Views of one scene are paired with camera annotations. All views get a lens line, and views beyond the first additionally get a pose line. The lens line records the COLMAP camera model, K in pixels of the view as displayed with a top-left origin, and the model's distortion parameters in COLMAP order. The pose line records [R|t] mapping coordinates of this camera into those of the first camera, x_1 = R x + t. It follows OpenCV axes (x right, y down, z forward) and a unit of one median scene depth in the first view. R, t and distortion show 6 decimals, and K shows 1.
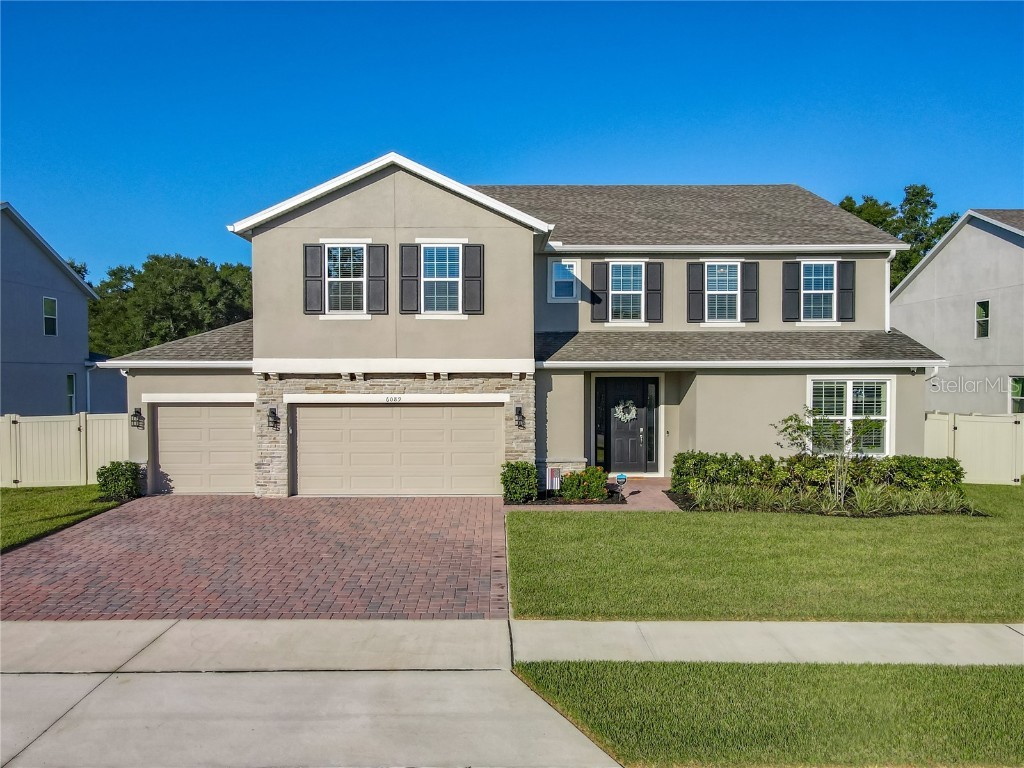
lens RADIAL K [[758.4, 0, 511.9], [0, 758.4, 390.2], [0, 0, 1]] dist [0.016330, 0.005731]
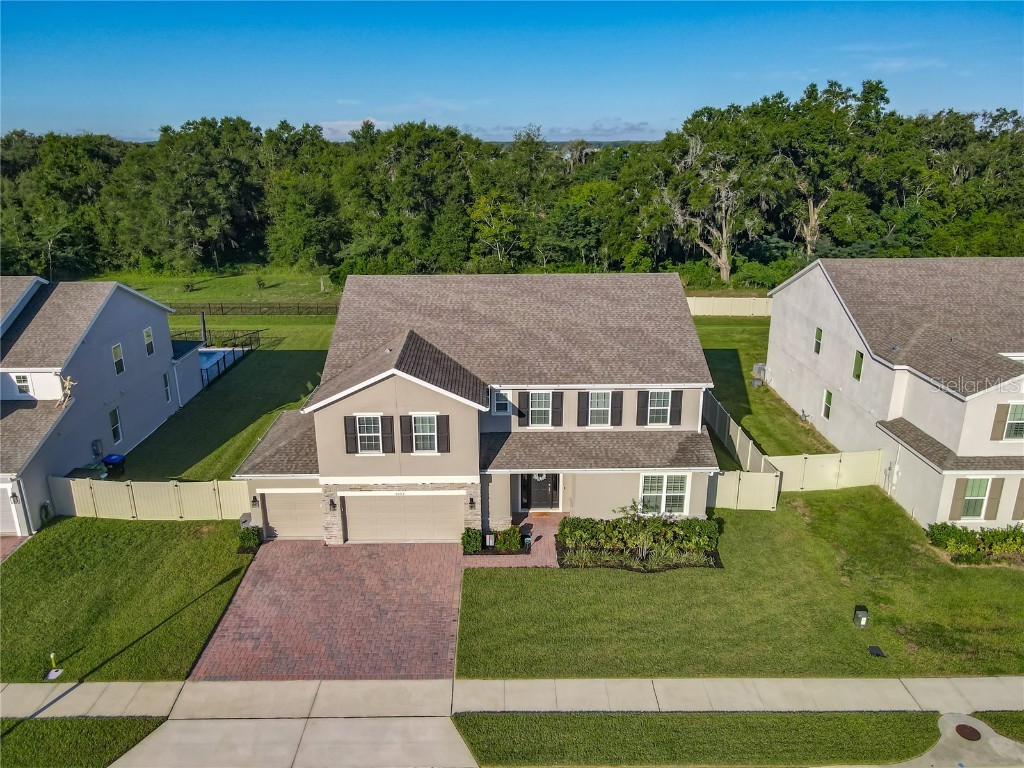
lens RADIAL K [[749.3, 0, 512.0], [0, 749.3, 384.0], [0, 0, 1]] dist [0.007280, 0.002316]
pose [[0.999999, -0.001208, -0.000671, 0.104558], [0.001349, 0.958403, 0.285416, -0.724921], [0.000298, -0.285417, 0.958404, -0.587523]]
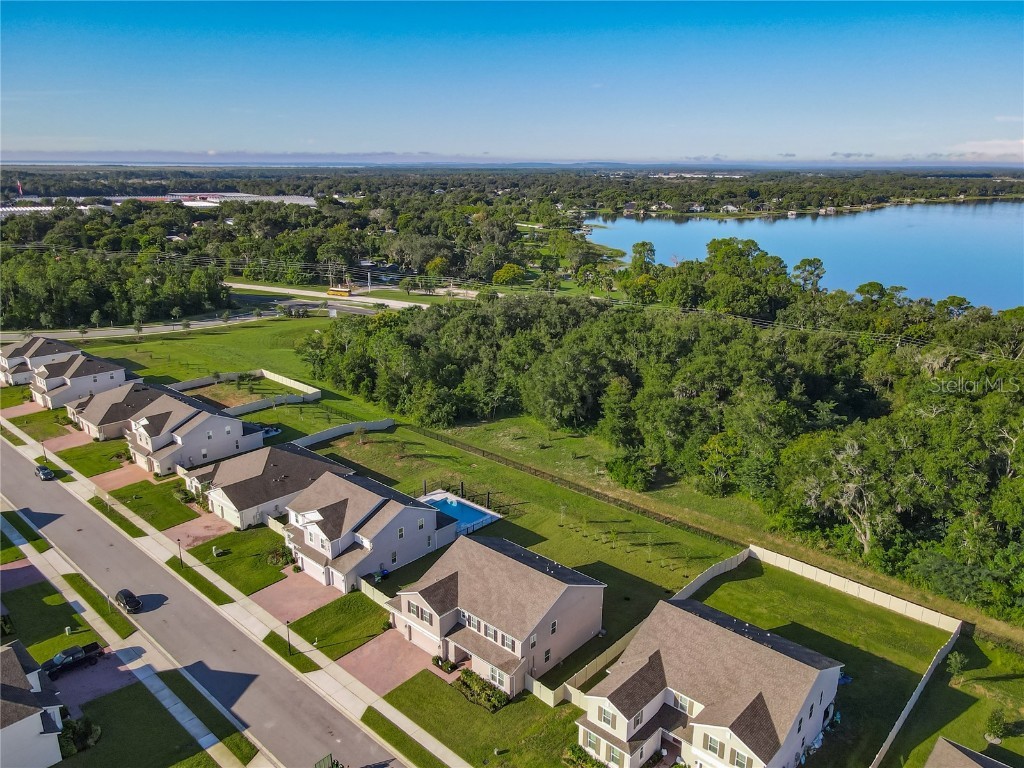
lens RADIAL K [[749.3, 0, 512.0], [0, 749.3, 384.0], [0, 0, 1]] dist [0.007280, 0.002316]
pose [[0.729533, 0.203309, -0.653029, 3.077710], [-0.028341, 0.962963, 0.268140, -2.826868], [0.683358, -0.177109, 0.708275, -1.729715]]
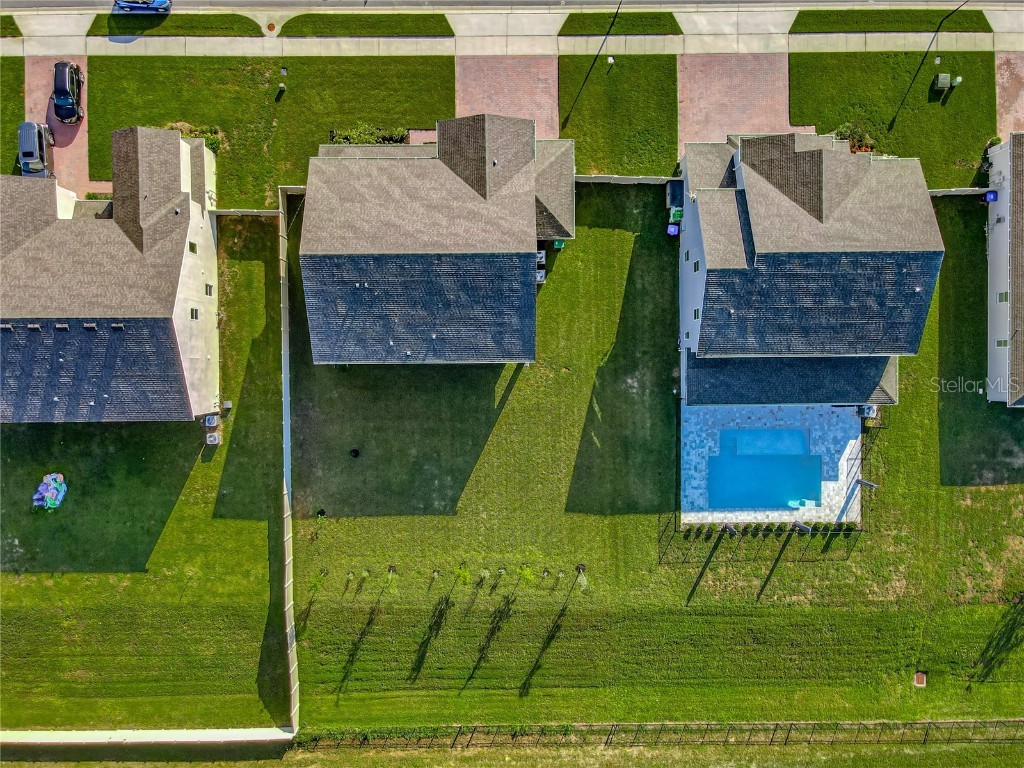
lens RADIAL K [[758.4, 0, 511.9], [0, 758.4, 390.2], [0, 0, 1]] dist [0.016330, 0.005731]
pose [[-0.999921, -0.007320, -0.010204, -0.238702], [-0.009751, -0.059388, 0.998187, -3.455918], [-0.007913, 0.998208, 0.059312, 1.890823]]
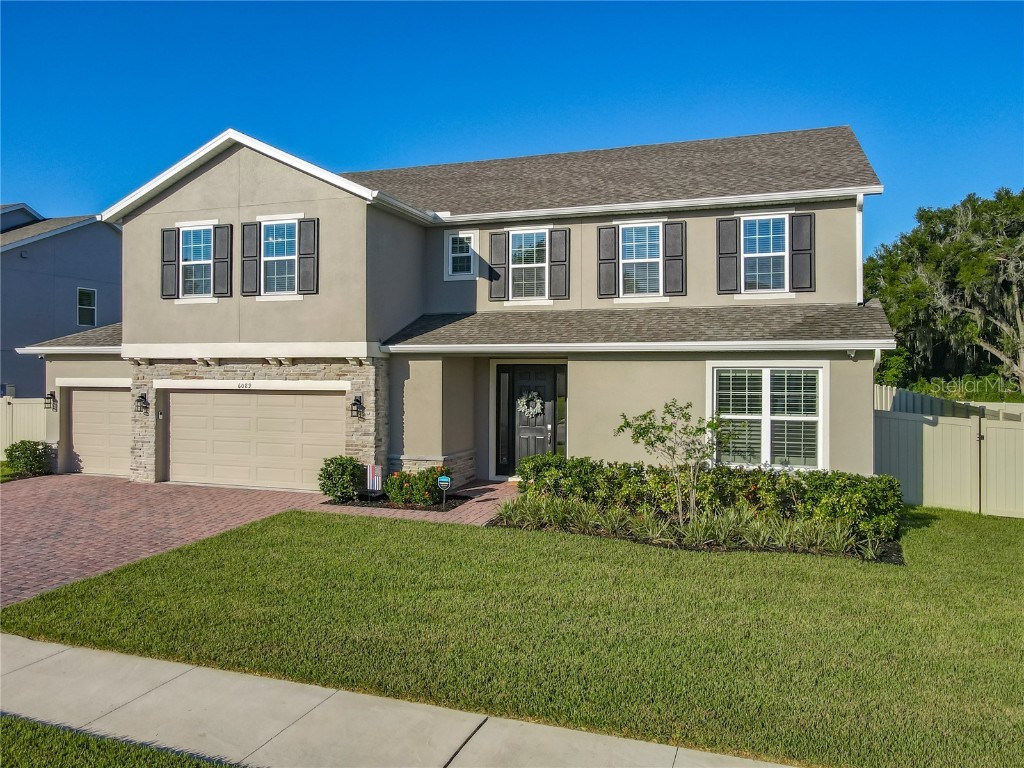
lens RADIAL K [[778.3, 0, 510.1], [0, 778.3, 360.9], [0, 0, 1]] dist [-0.002767, -0.000304]
pose [[0.939806, -0.000002, -0.341708, 0.492267], [-0.011569, 0.999426, -0.031826, 0.007951], [0.341512, 0.033864, 0.939267, 0.194102]]
